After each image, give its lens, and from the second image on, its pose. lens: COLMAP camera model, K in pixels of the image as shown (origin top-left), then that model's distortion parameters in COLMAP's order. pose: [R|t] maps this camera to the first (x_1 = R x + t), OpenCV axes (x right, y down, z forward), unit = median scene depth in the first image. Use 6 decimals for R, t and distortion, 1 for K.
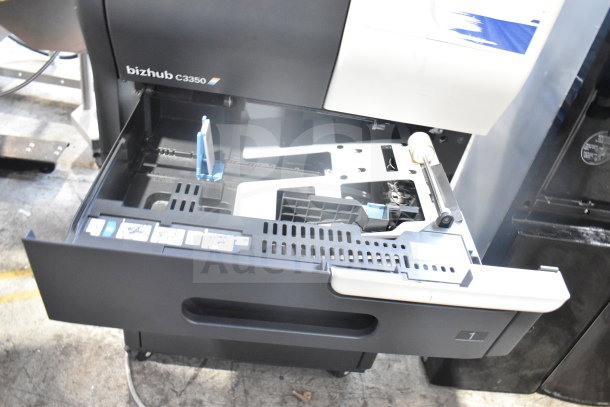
lens RADIAL K [[476.5, 0, 306.7], [0, 476.5, 199.3], [0, 0, 1]] dist [-0.100272, 0.018060]
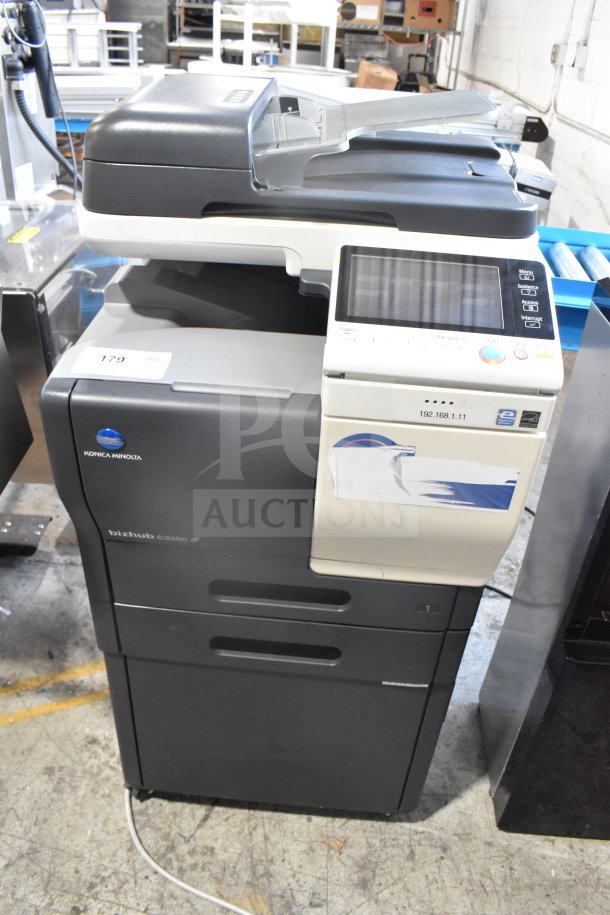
lens RADIAL K [[714.7, 0, 290.0], [0, 714.7, 467.0], [0, 0, 1]] dist [-0.100272, 0.018060]
pose [[0.988332, -0.054274, -0.142316, 0.122253], [0.046359, 0.997219, -0.058356, -0.169647], [0.145087, 0.051077, 0.988100, -0.250374]]
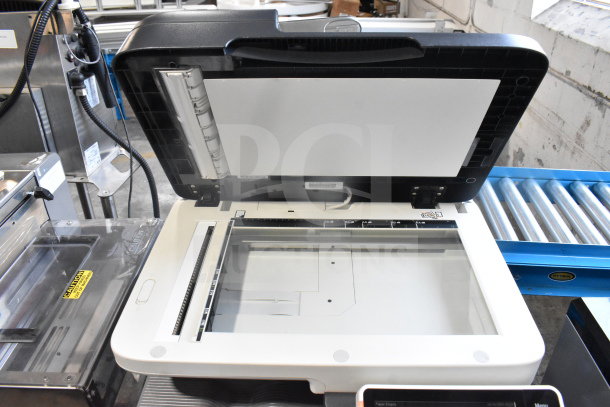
lens RADIAL K [[476.5, 0, 303.4], [0, 476.5, 203.1], [0, 0, 1]] dist [-0.100272, 0.018060]
pose [[0.983030, -0.128604, -0.130814, 0.111376], [0.112570, 0.985956, -0.123367, -0.572759], [0.144842, 0.106548, 0.983701, -0.062420]]
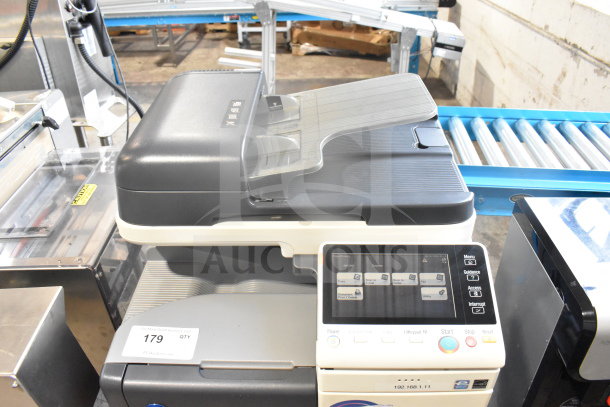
lens RADIAL K [[476.5, 0, 302.5], [0, 476.5, 200.0], [0, 0, 1]] dist [-0.100272, 0.018060]
pose [[0.981973, -0.135403, -0.131888, 0.146322], [0.126574, 0.989252, -0.073211, -0.448456], [0.140384, 0.055198, 0.988557, -0.158445]]
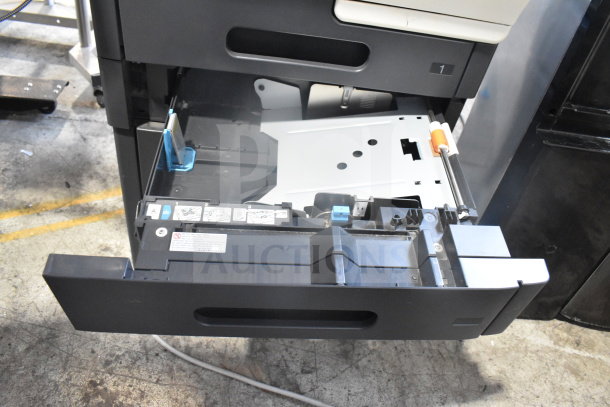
lens RADIAL K [[476.5, 0, 306.1], [0, 476.5, 197.2], [0, 0, 1]] dist [-0.100272, 0.018060]
pose [[0.999540, -0.026061, -0.015500, -0.011794], [0.027360, 0.995518, 0.090530, 0.065370], [0.013071, -0.090912, 0.995773, 0.038049]]
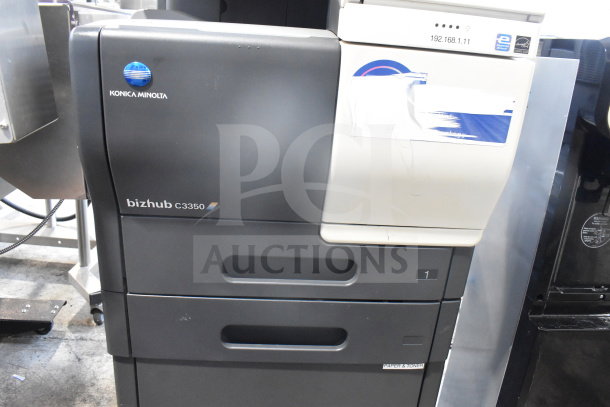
lens RADIAL K [[476.5, 0, 307.6], [0, 476.5, 195.5], [0, 0, 1]] dist [-0.100272, 0.018060]
pose [[0.993141, -0.113526, 0.027994, -0.009957], [0.116639, 0.945145, -0.305116, 0.036676], [0.008180, 0.306288, 0.951904, 0.008486]]
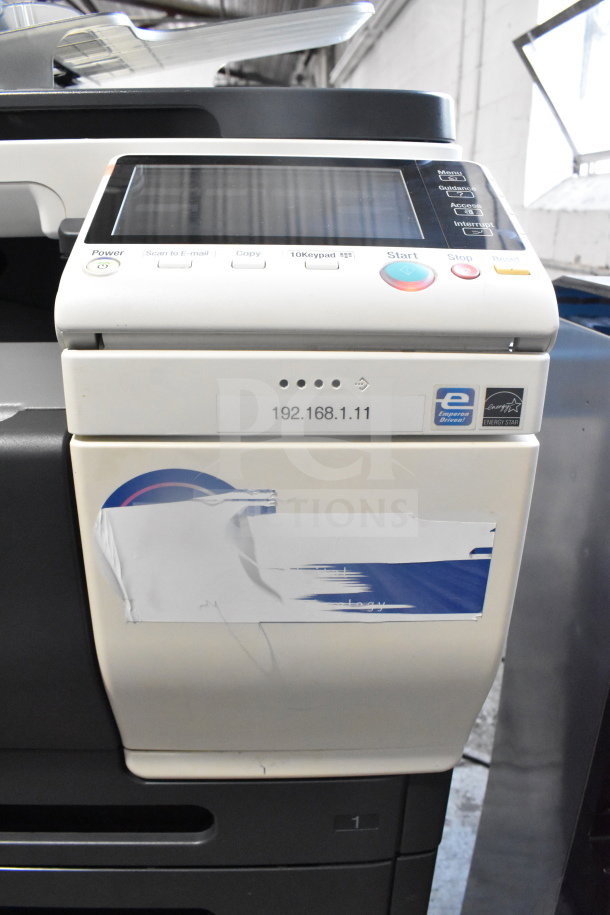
lens RADIAL K [[714.7, 0, 298.6], [0, 714.7, 457.7], [0, 0, 1]] dist [-0.100272, 0.018060]
pose [[0.987362, -0.157957, -0.012913, 0.162579], [0.147832, 0.947304, -0.284185, -0.143780], [0.057122, 0.278684, 0.958683, 0.130288]]
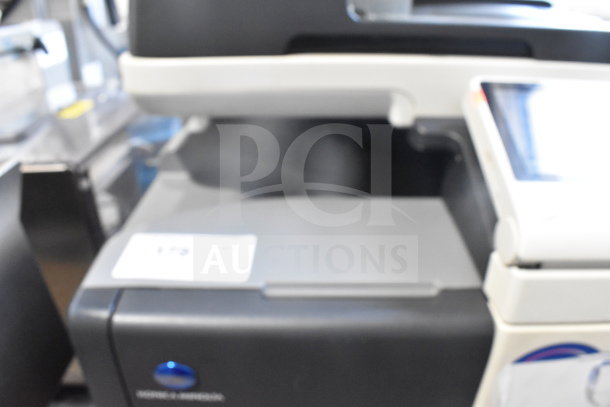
lens RADIAL K [[476.5, 0, 309.4], [0, 476.5, 202.4], [0, 0, 1]] dist [-0.100272, 0.018060]
pose [[0.986627, -0.138026, -0.086693, -0.024101], [0.118513, 0.972643, -0.199802, -0.287047], [0.111900, 0.186855, 0.975994, 0.109064]]
